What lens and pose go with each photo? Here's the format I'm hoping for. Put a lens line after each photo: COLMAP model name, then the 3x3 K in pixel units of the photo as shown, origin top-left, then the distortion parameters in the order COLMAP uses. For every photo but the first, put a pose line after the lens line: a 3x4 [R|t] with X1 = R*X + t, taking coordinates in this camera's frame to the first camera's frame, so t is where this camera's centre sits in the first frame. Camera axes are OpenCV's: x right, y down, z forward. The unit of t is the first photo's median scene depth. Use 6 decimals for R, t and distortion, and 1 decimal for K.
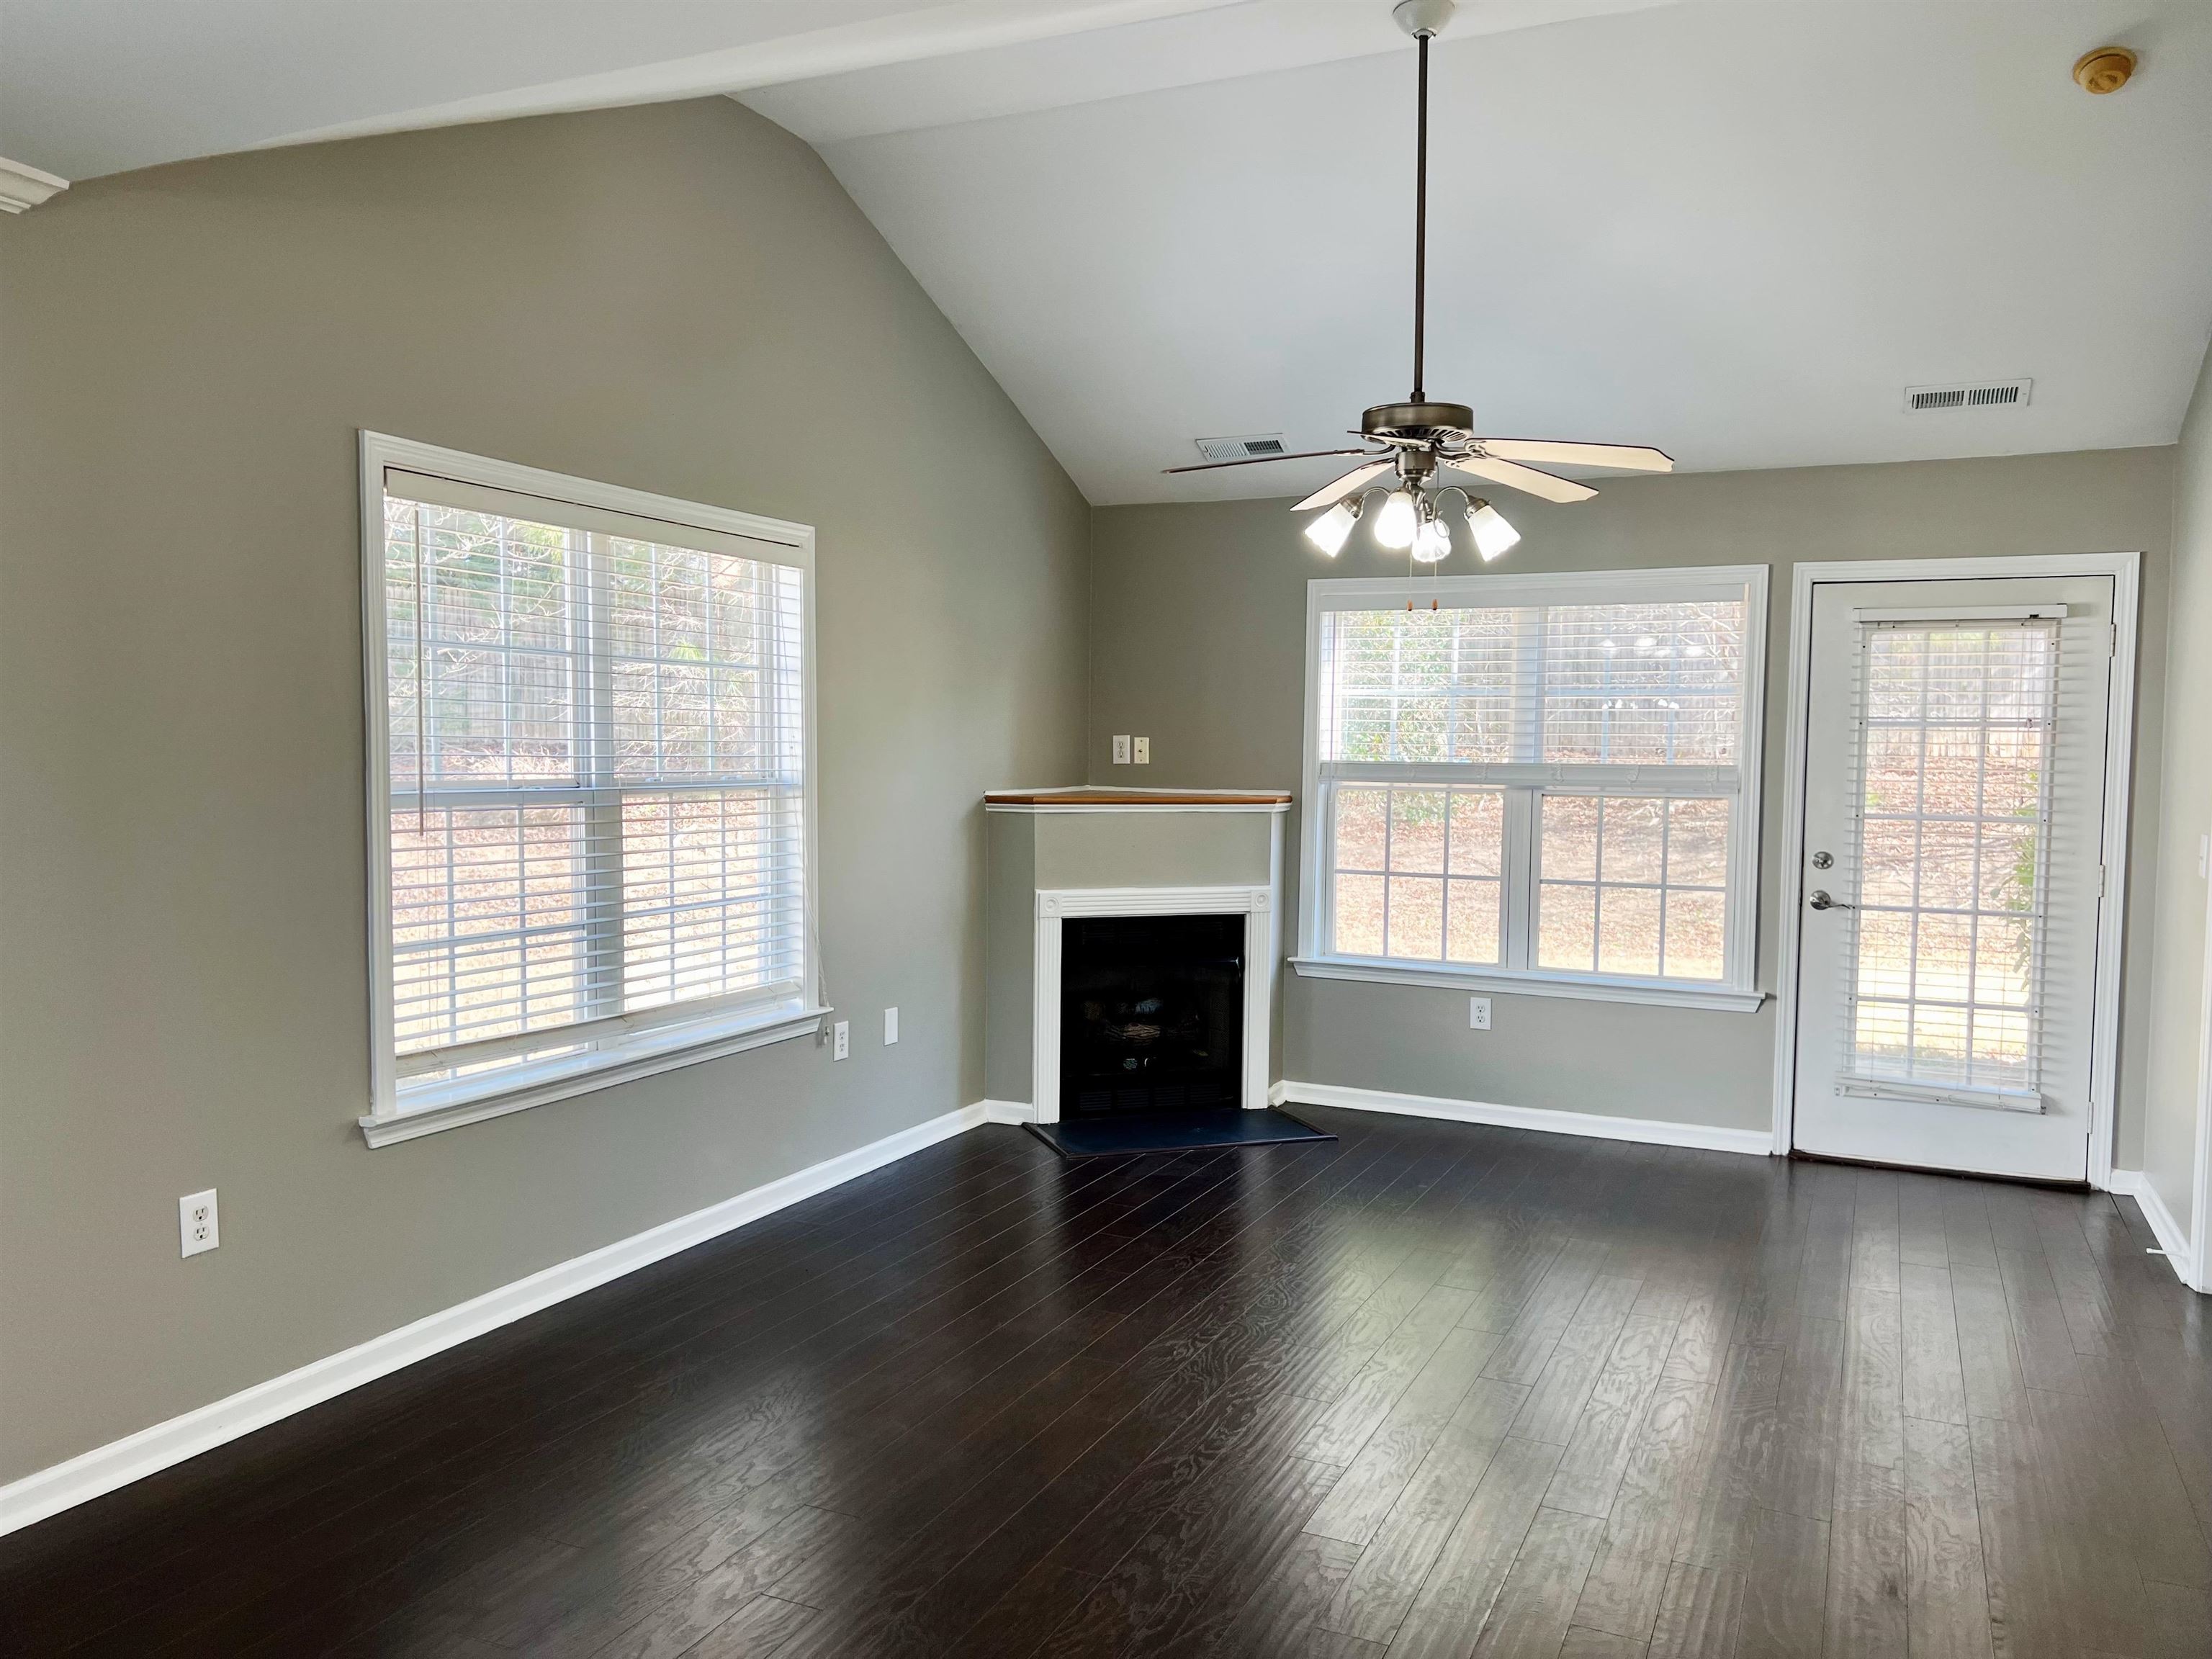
lens RADIAL K [[1608.2, 0, 1106.0], [0, 1608.2, 829.5], [0, 0, 1]] dist [-0.000036, 0.002738]
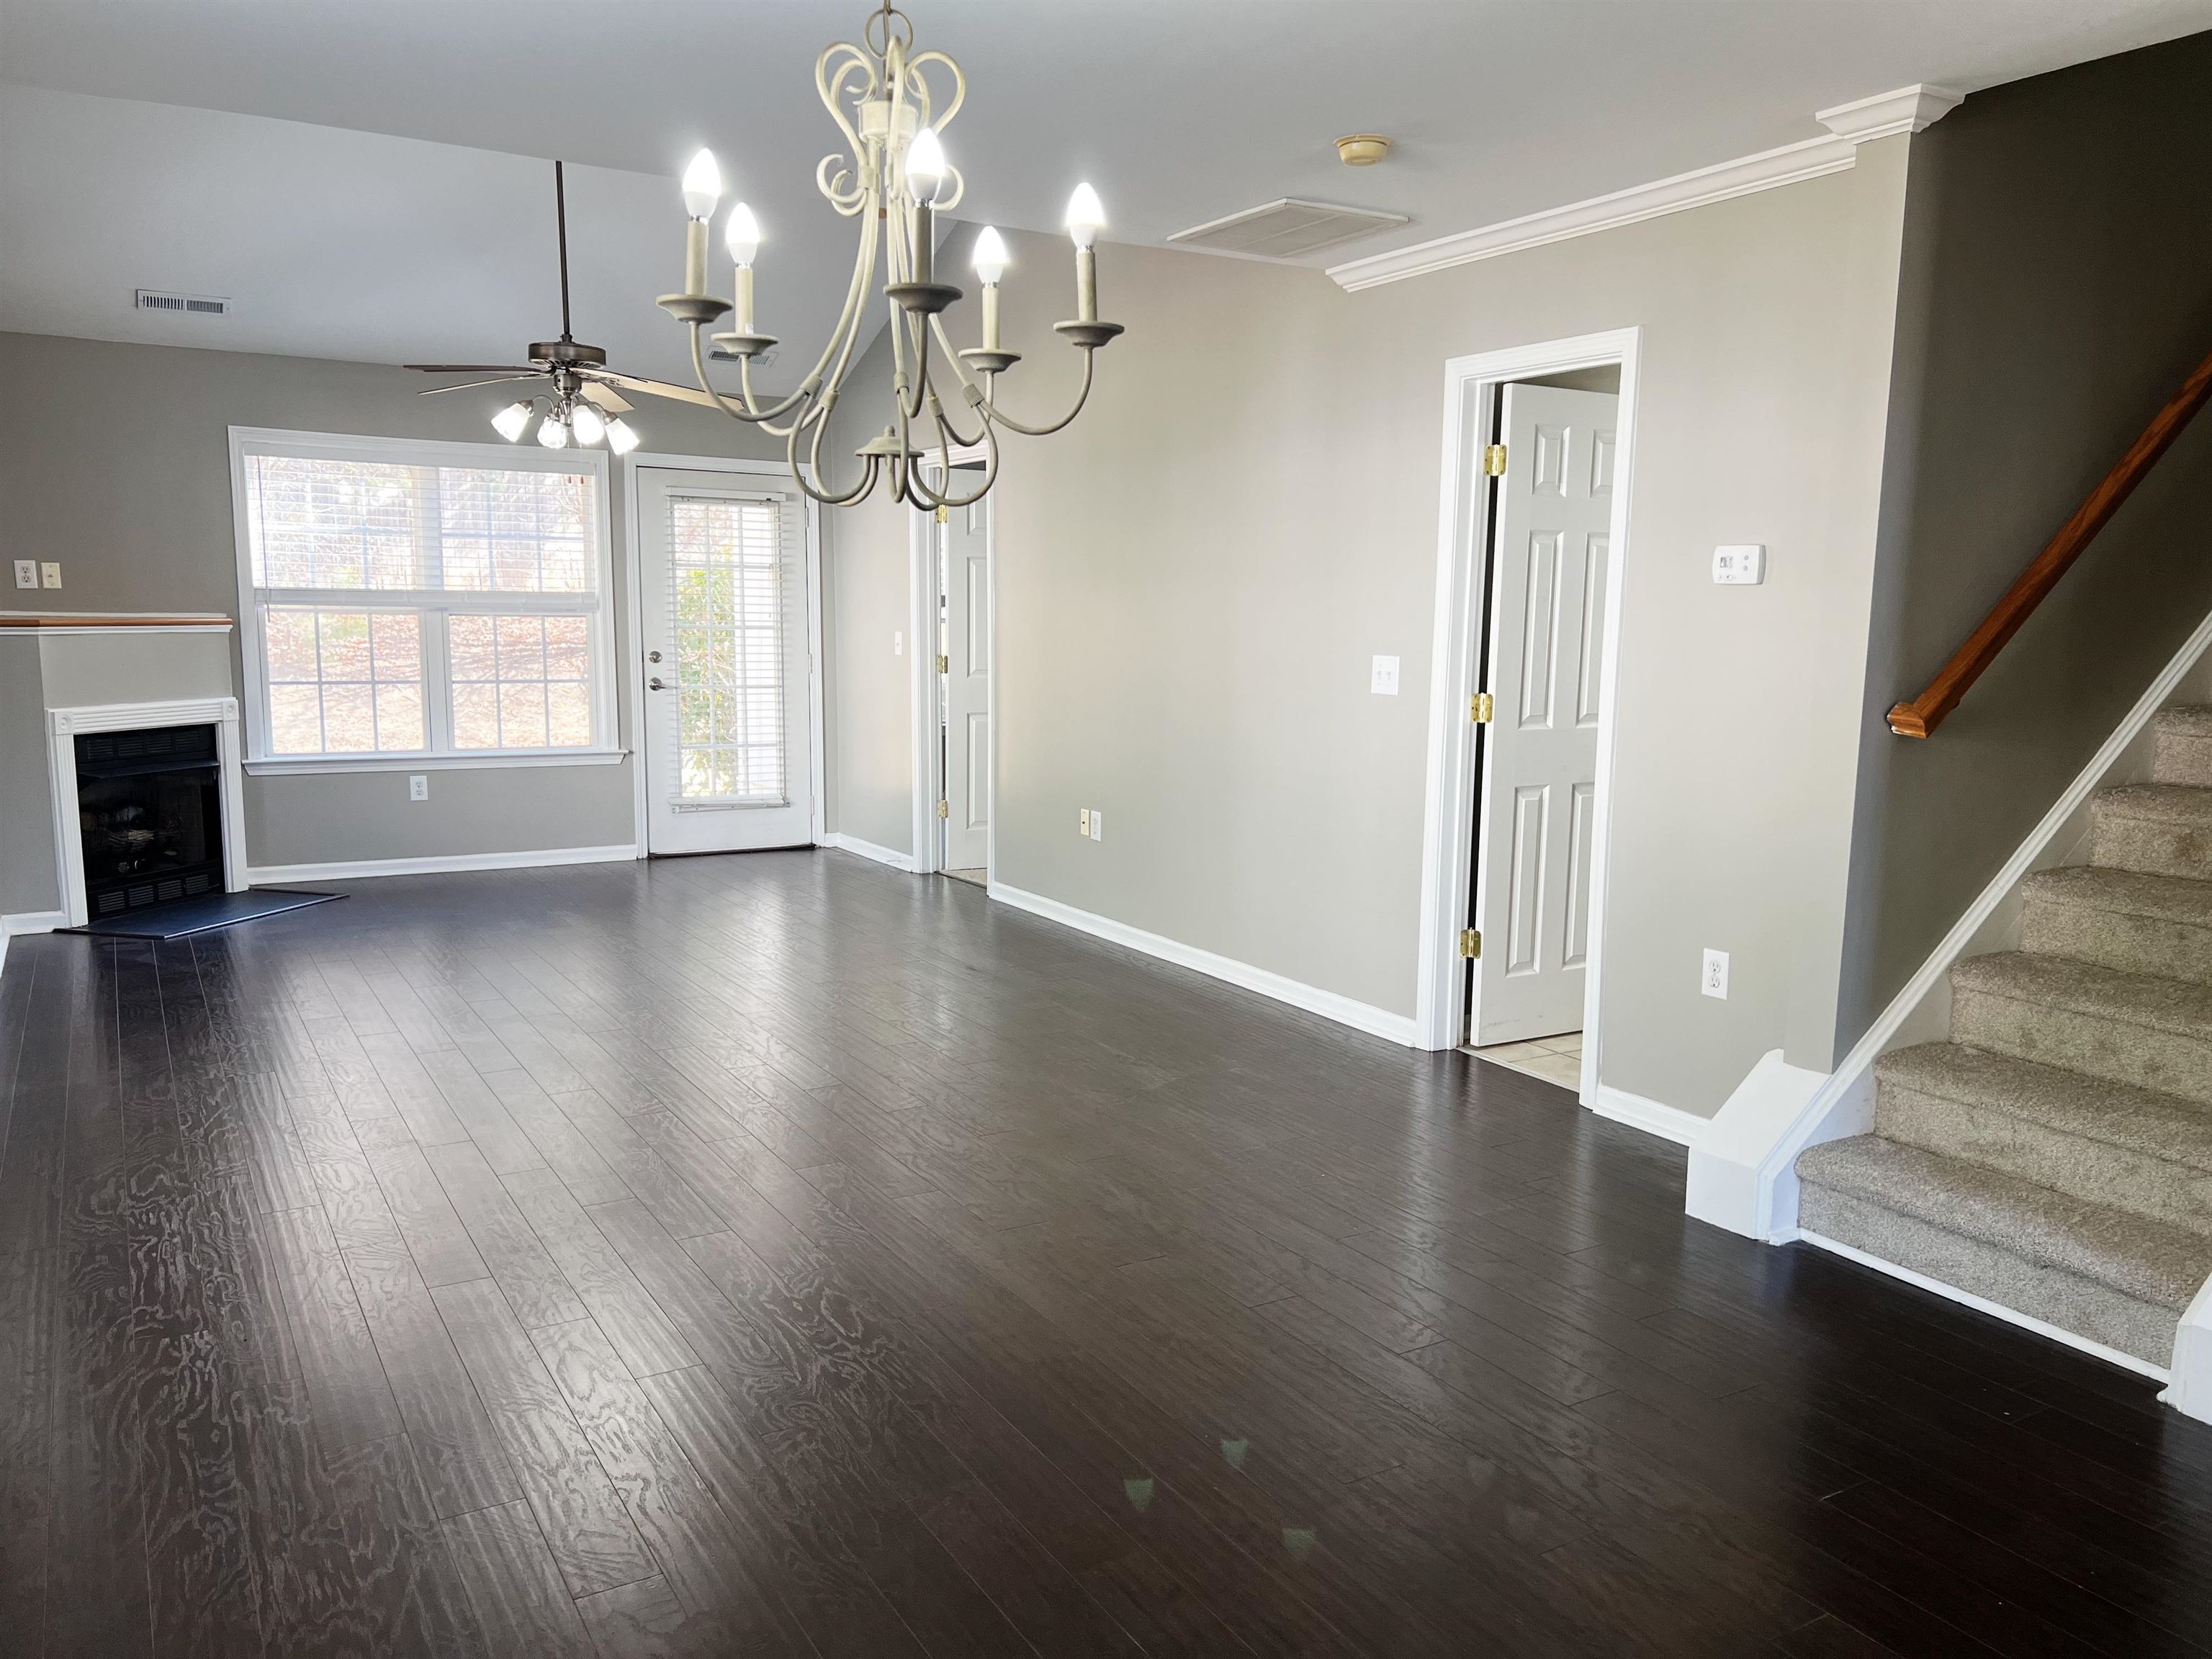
lens RADIAL K [[1608.2, 0, 1106.0], [0, 1608.2, 829.5], [0, 0, 1]] dist [-0.000036, 0.002738]
pose [[0.546251, -0.118187, 0.829242, -0.543716], [0.030931, 0.992167, 0.121032, 0.009710], [-0.837050, -0.040465, 0.545627, -0.156110]]
